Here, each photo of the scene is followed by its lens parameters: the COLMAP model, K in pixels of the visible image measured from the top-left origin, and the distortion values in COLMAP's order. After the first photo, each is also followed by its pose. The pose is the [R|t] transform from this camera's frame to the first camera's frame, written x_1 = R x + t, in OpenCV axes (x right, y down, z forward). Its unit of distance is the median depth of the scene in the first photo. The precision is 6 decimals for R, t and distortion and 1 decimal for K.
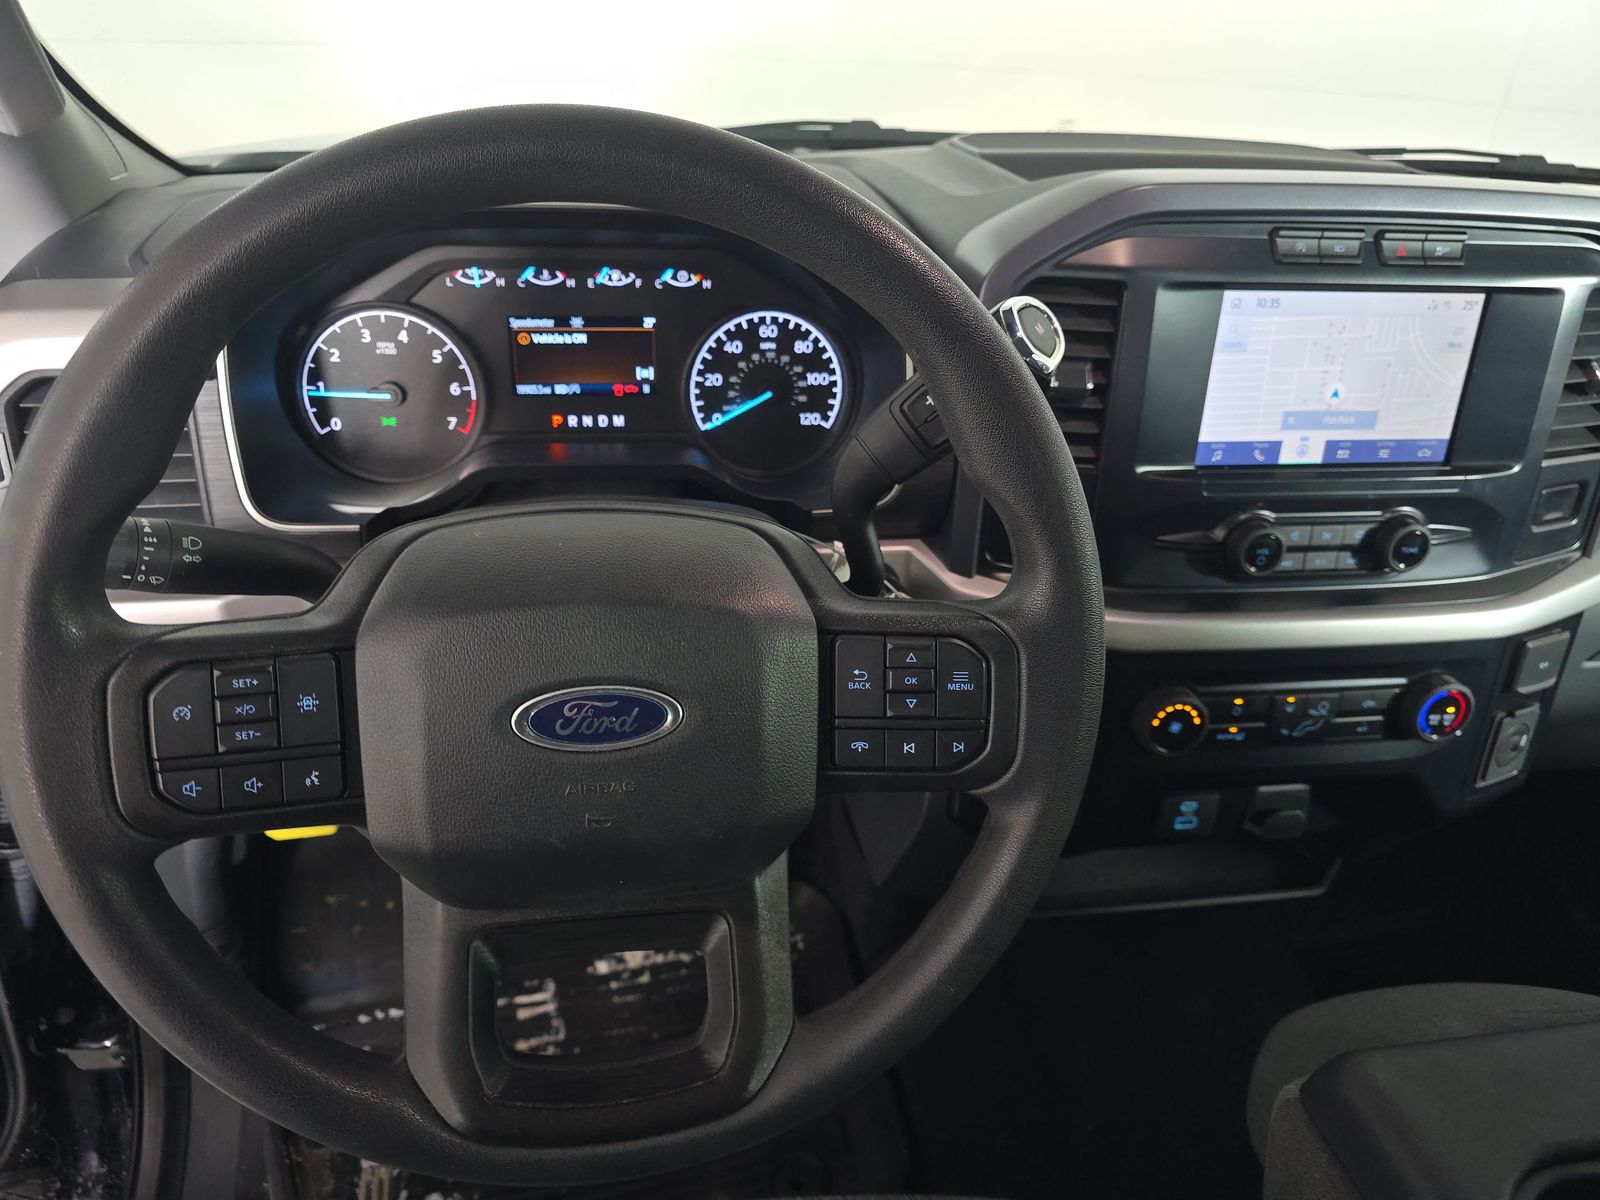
lens RADIAL K [[1141.6, 0, 793.0], [0, 1141.6, 608.2], [0, 0, 1]] dist [0.078091, -0.070896]
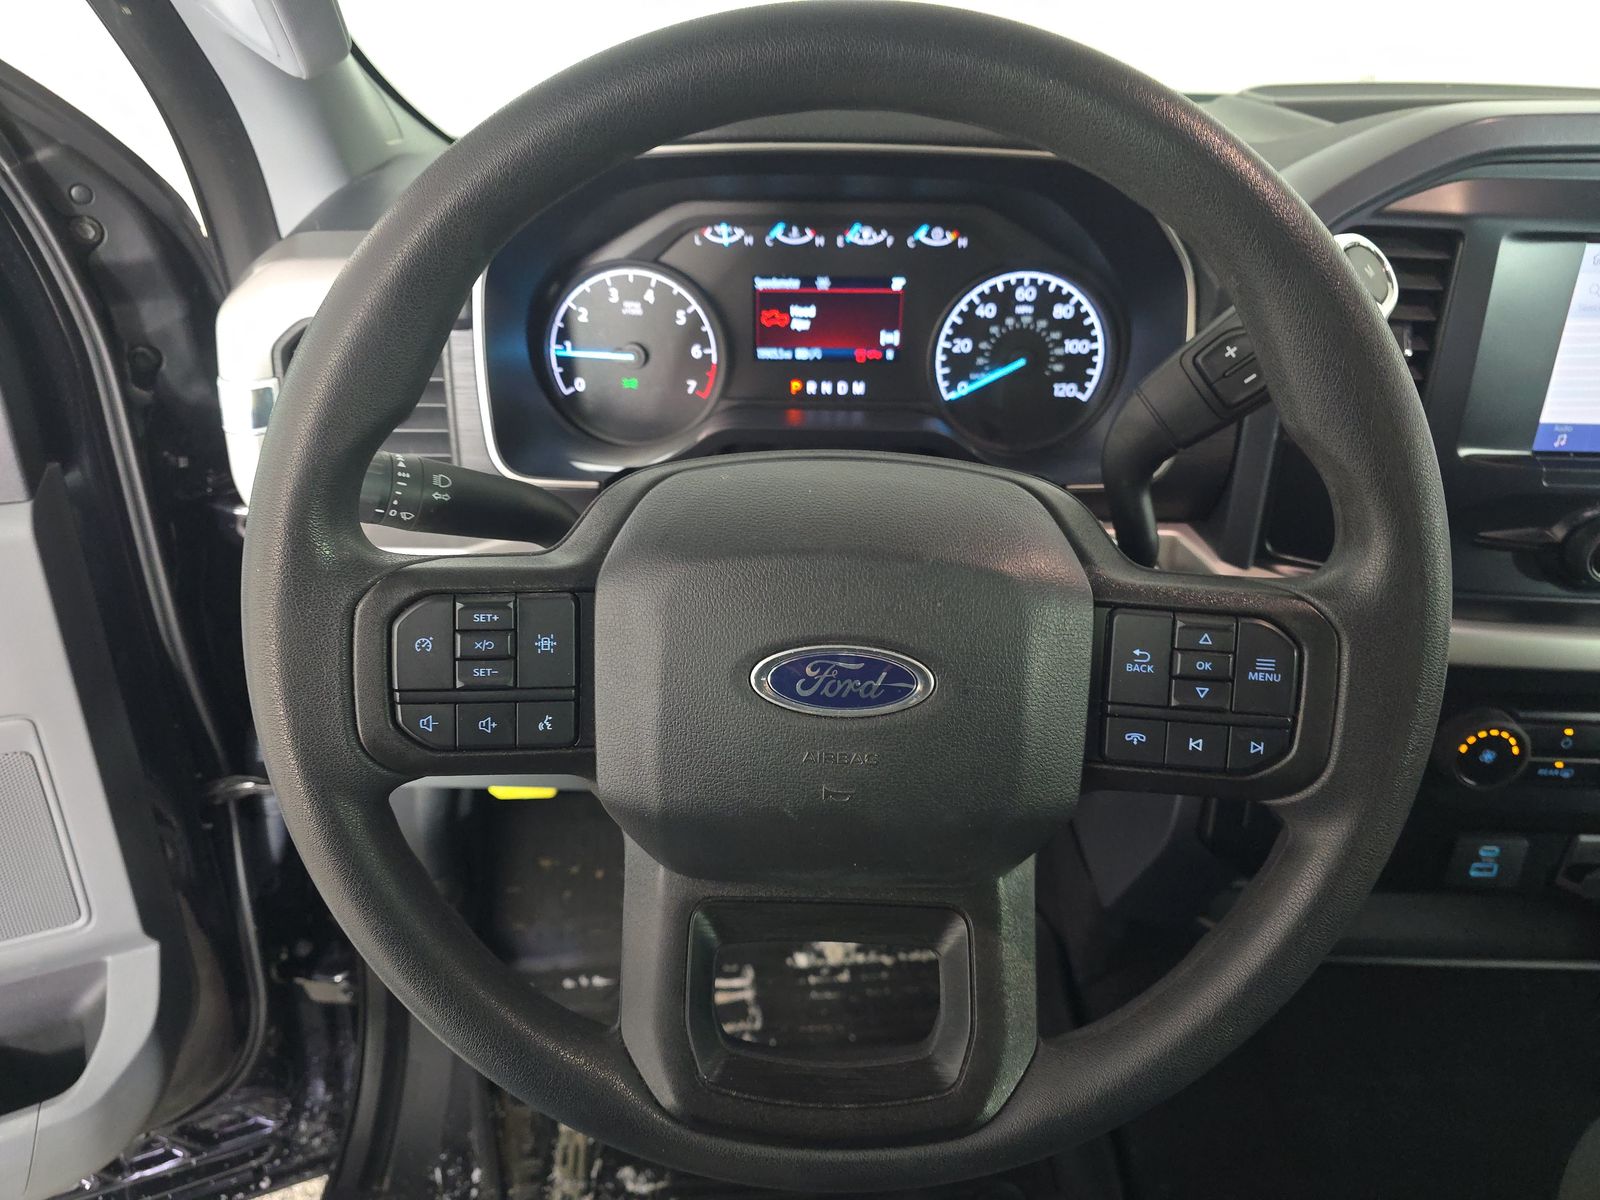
lens RADIAL K [[1141.6, 0, 793.0], [0, 1141.6, 608.2], [0, 0, 1]] dist [0.078091, -0.070896]
pose [[0.983053, 0.056019, -0.174552, -0.030857], [-0.056935, 0.998378, -0.000236, 0.023384], [0.174256, 0.010171, 0.984648, 0.057747]]
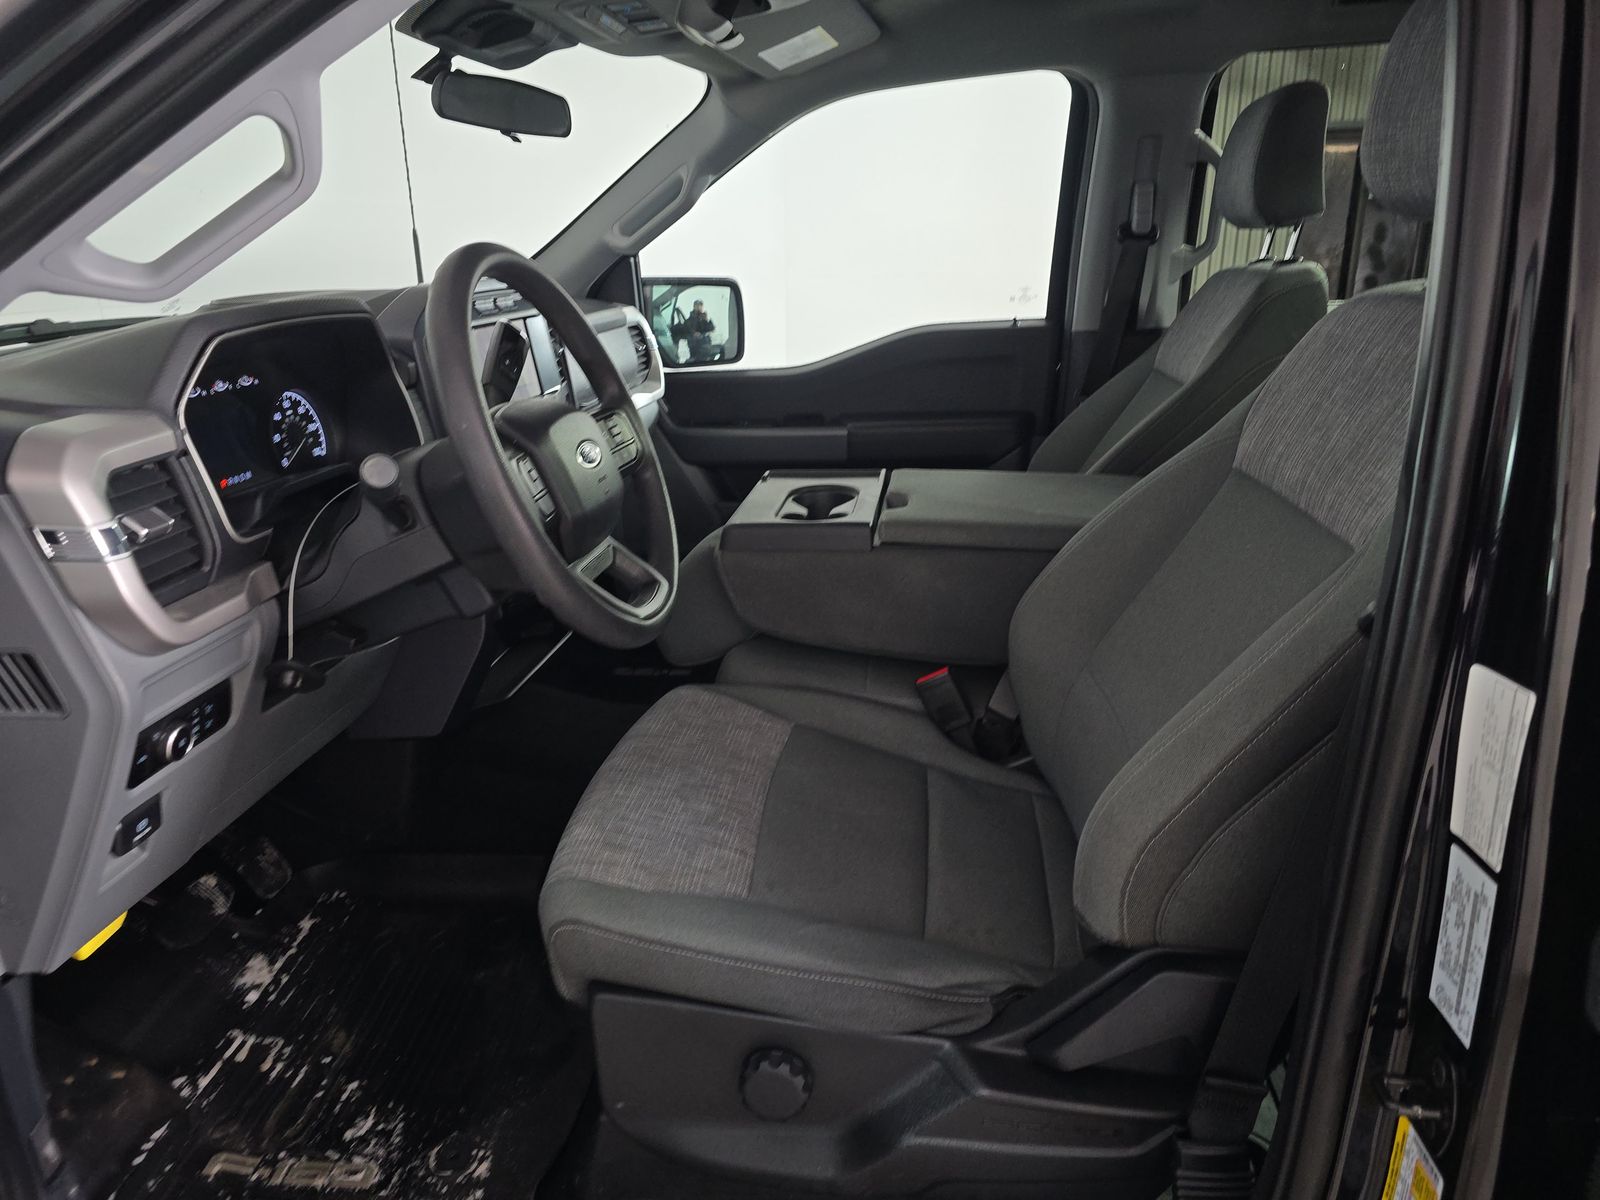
lens RADIAL K [[1141.6, 0, 793.0], [0, 1141.6, 608.2], [0, 0, 1]] dist [0.078091, -0.070896]
pose [[0.279983, -0.349284, 0.894209, -1.481186], [0.532807, 0.831372, 0.157914, 0.139079], [-0.798578, 0.432227, 0.418871, -0.179013]]
